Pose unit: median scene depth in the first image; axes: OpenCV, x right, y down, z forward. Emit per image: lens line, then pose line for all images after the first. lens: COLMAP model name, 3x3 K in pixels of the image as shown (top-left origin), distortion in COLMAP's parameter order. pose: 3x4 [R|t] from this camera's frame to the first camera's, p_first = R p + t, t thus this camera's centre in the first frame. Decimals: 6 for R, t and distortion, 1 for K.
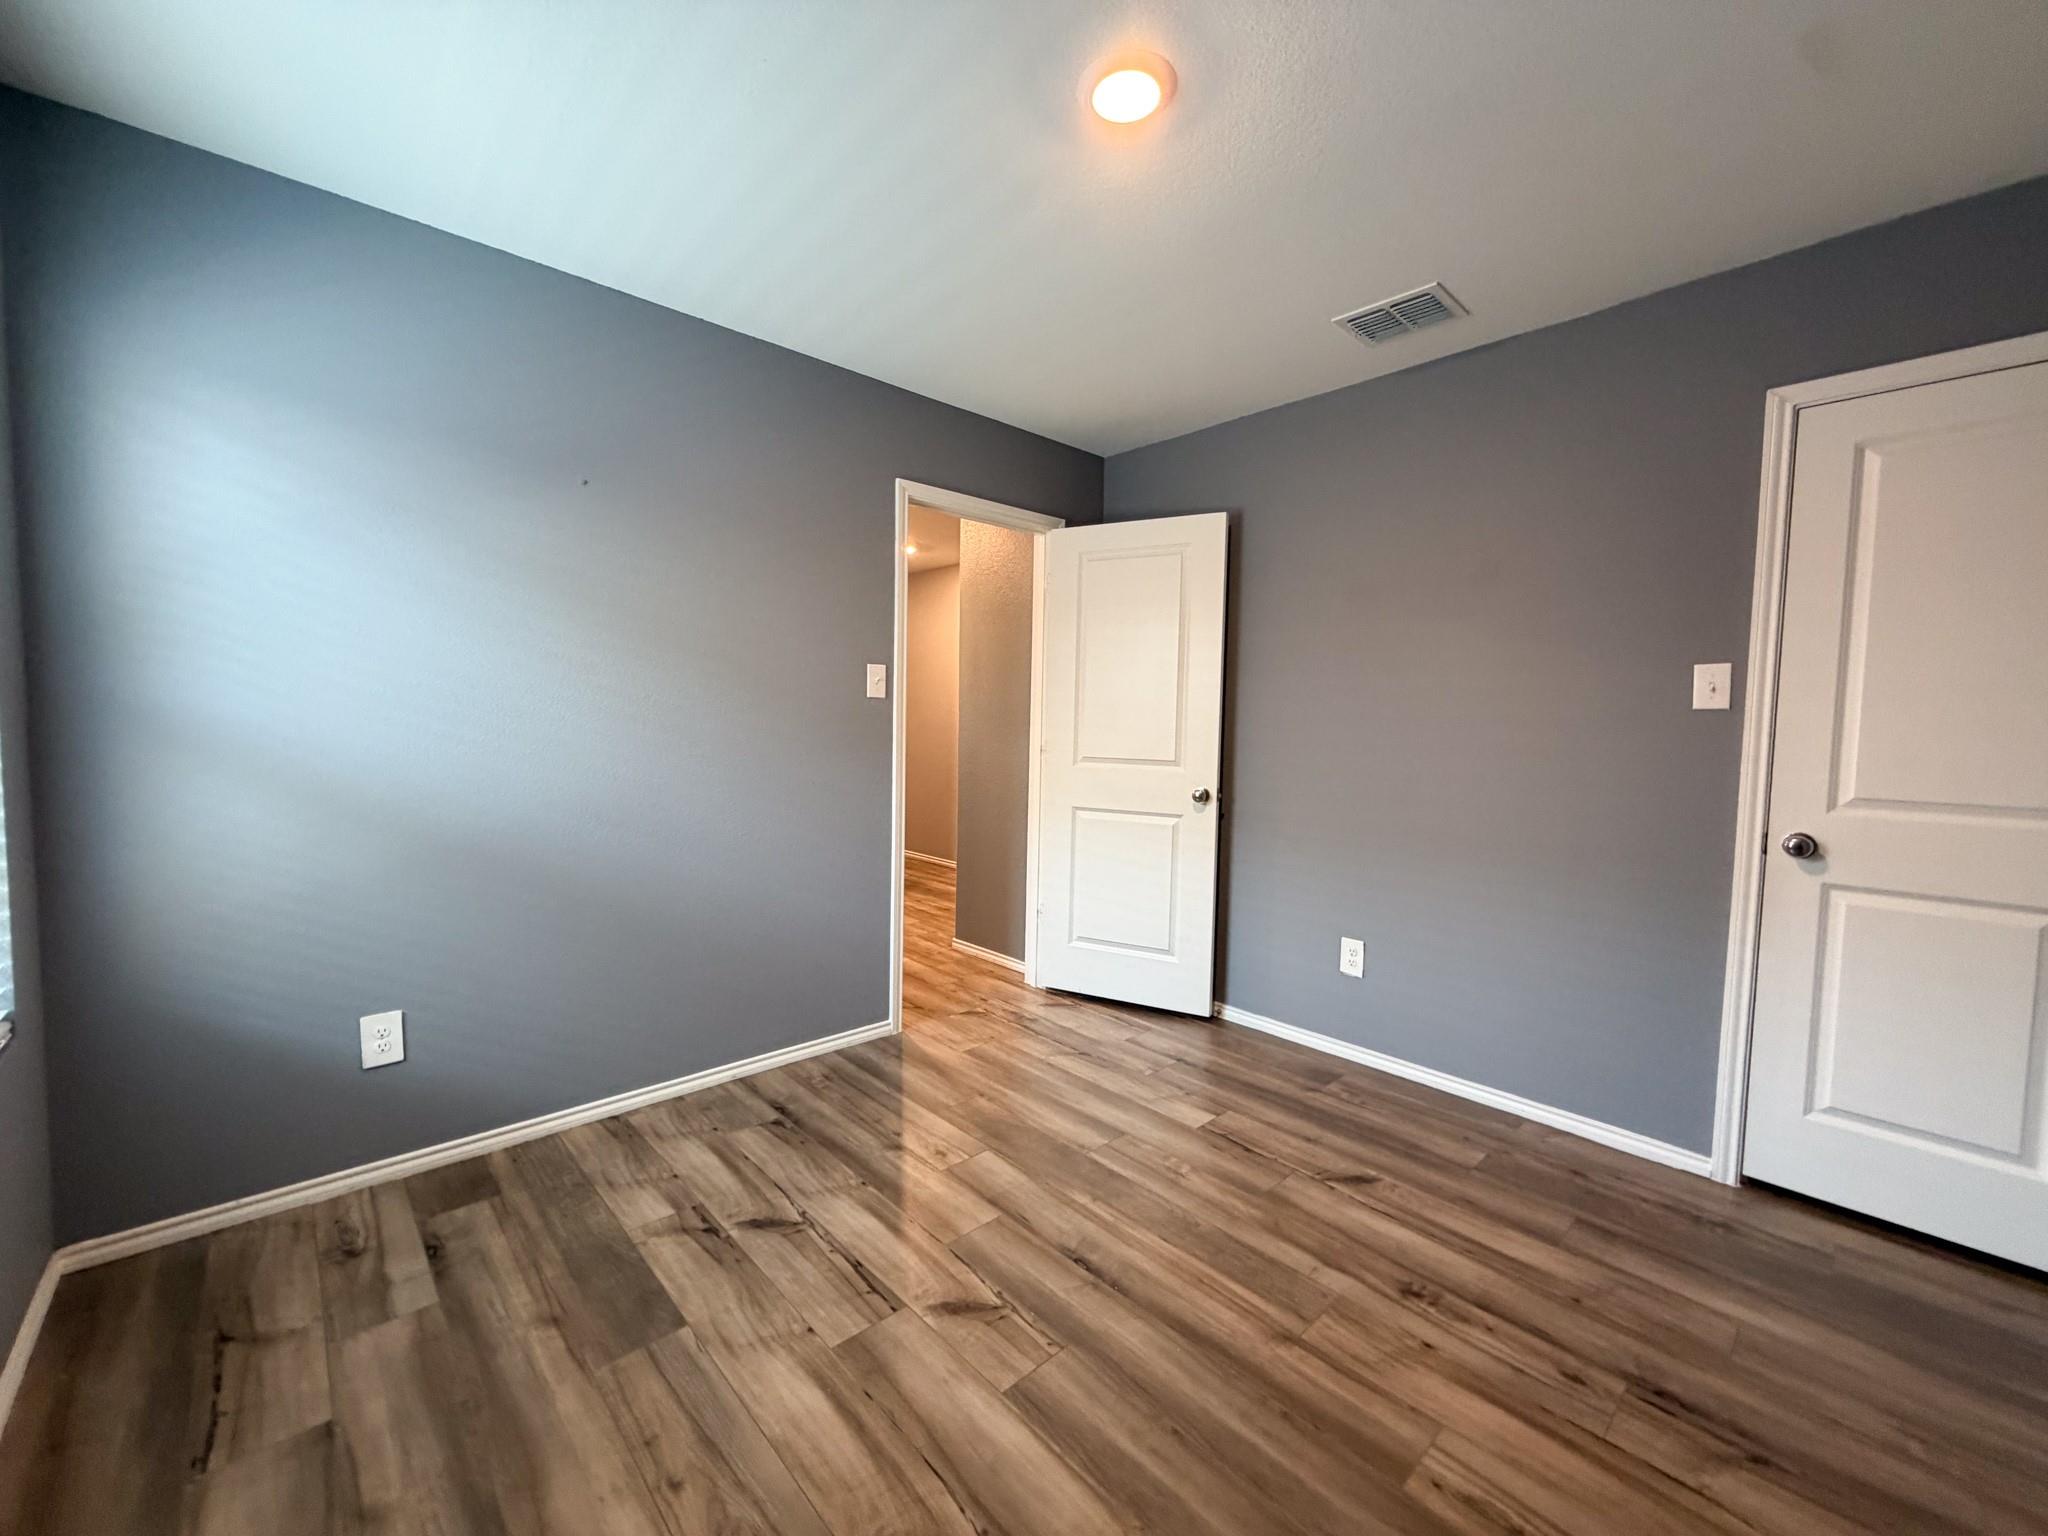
lens RADIAL K [[822.9, 0, 1017.0], [0, 822.9, 761.6], [0, 0, 1]] dist [0.000297, 0.000045]
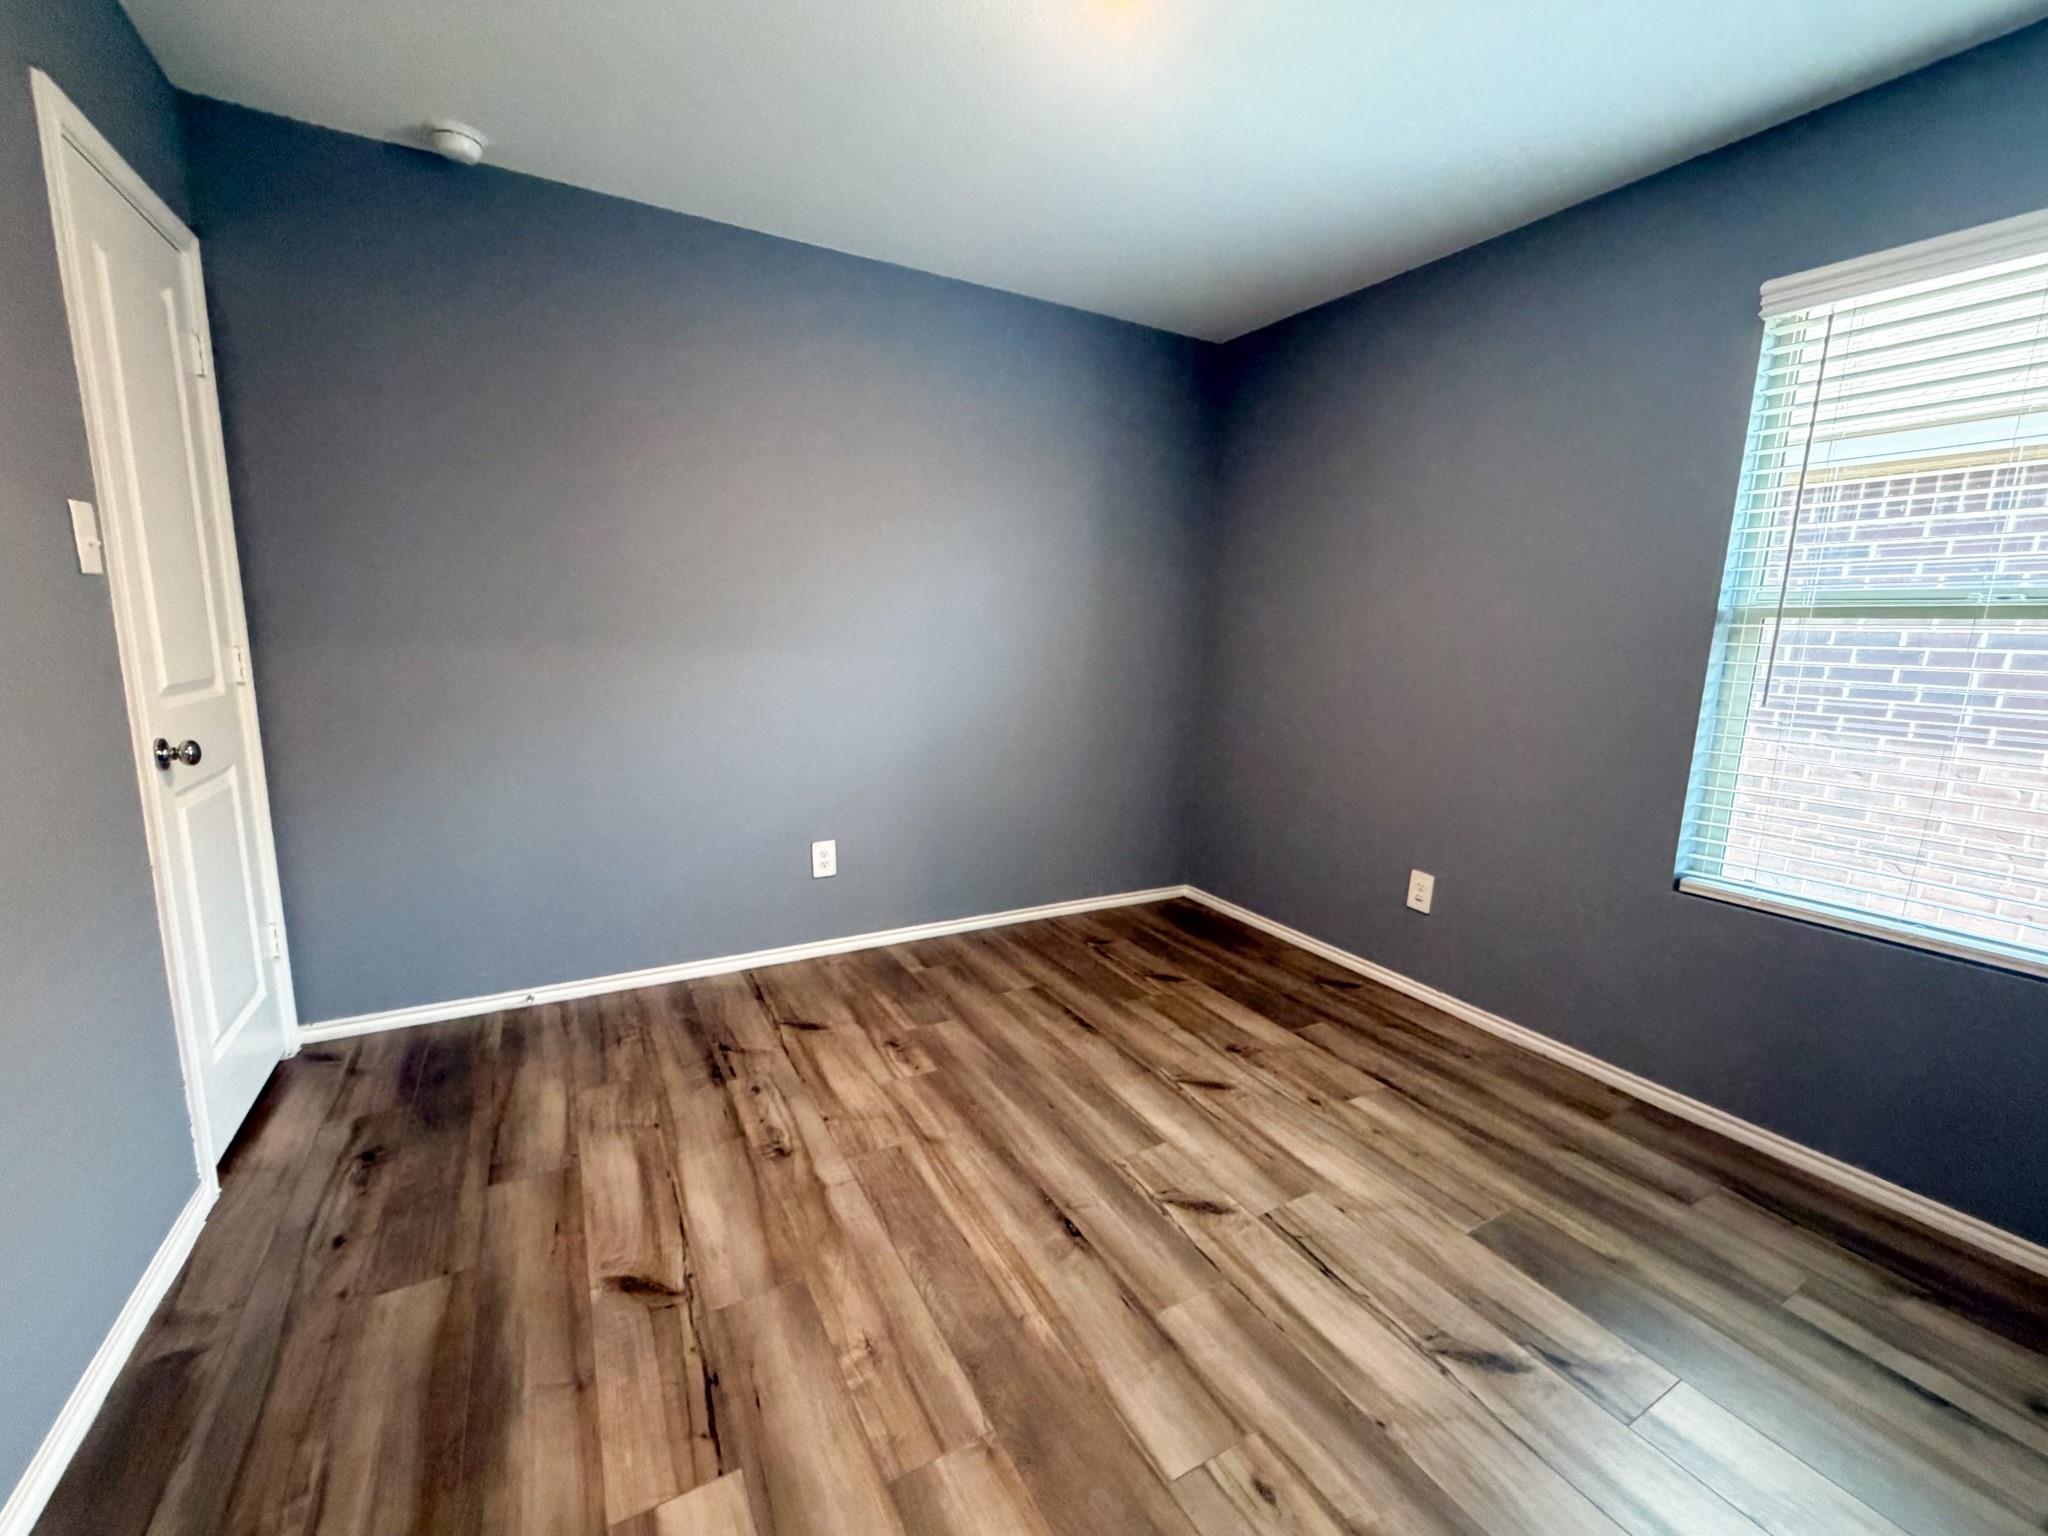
lens RADIAL K [[822.9, 0, 1017.0], [0, 822.9, 761.6], [0, 0, 1]] dist [0.000297, 0.000045]
pose [[-0.971219, -0.083122, 0.223212, -0.024320], [-0.032471, 0.974587, 0.221645, -0.112729], [-0.235963, 0.208018, -0.949237, 1.879328]]
